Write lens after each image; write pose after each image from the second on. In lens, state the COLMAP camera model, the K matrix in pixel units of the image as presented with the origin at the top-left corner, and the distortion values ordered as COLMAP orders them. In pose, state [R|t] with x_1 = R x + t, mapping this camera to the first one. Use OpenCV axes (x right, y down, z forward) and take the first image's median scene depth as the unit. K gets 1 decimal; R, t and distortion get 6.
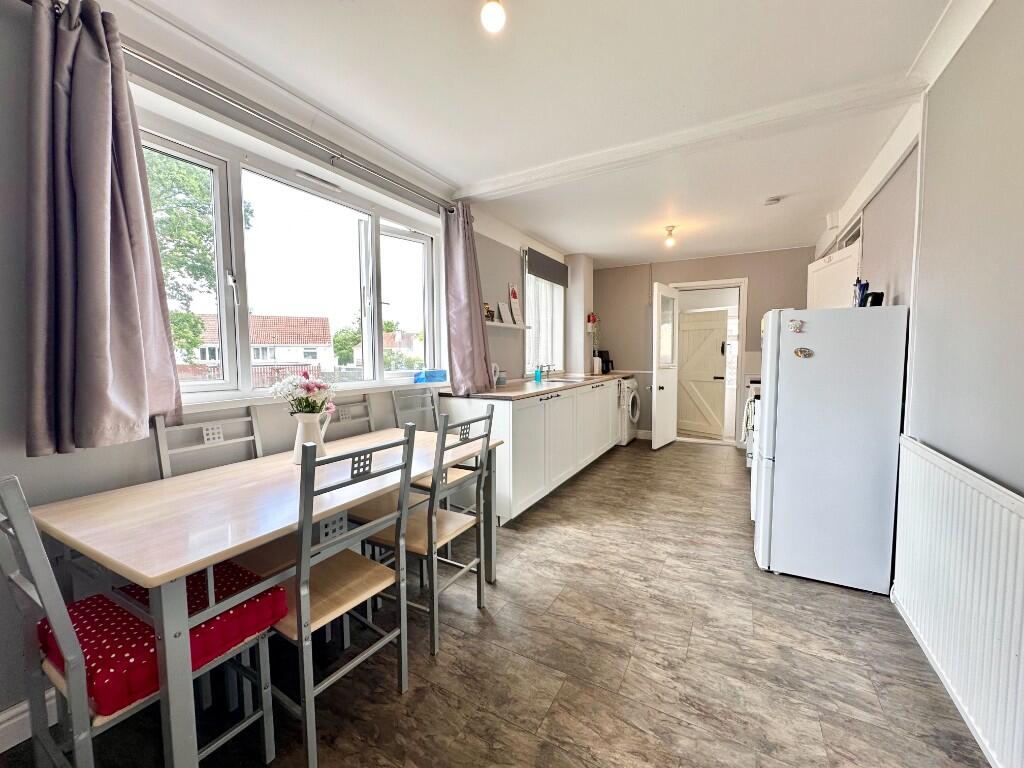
lens RADIAL K [[411.4, 0, 512.0], [0, 411.4, 384.0], [0, 0, 1]] dist [0.001138, 0.000116]
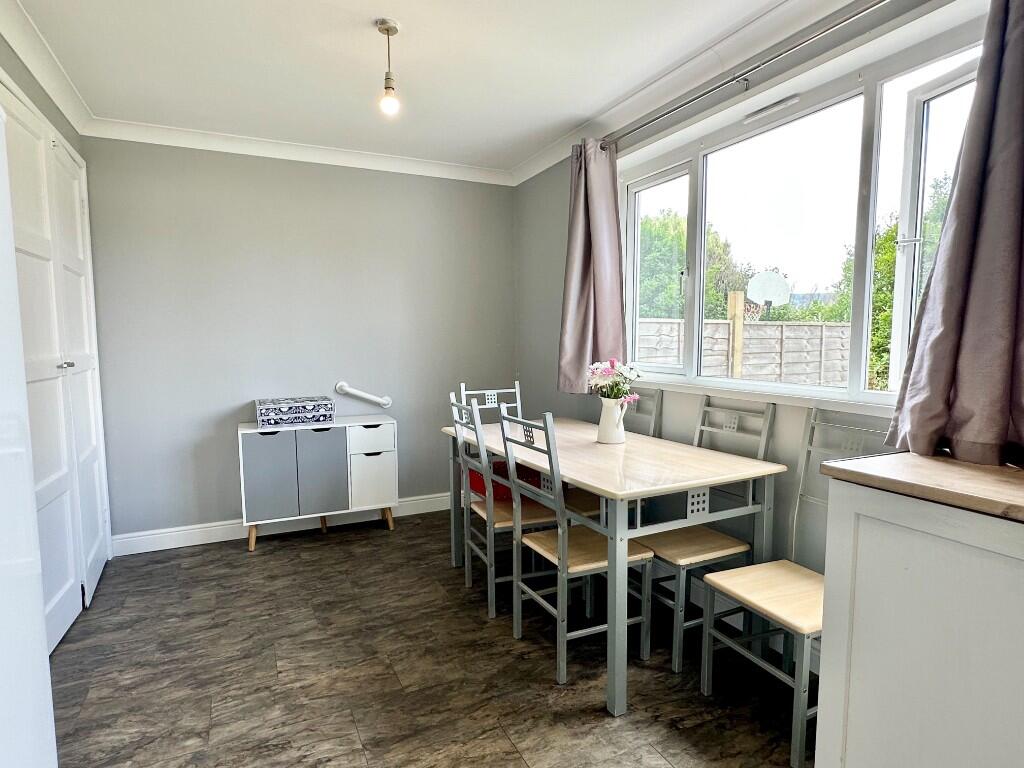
lens RADIAL K [[568.2, 0, 512.0], [0, 568.2, 384.0], [0, 0, 1]] dist [0.000219, 0.000191]
pose [[-0.573725, 0.077637, -0.815360, 1.009918], [-0.049383, 0.990407, 0.129053, -0.165330], [0.817558, 0.114306, -0.564387, 1.880256]]
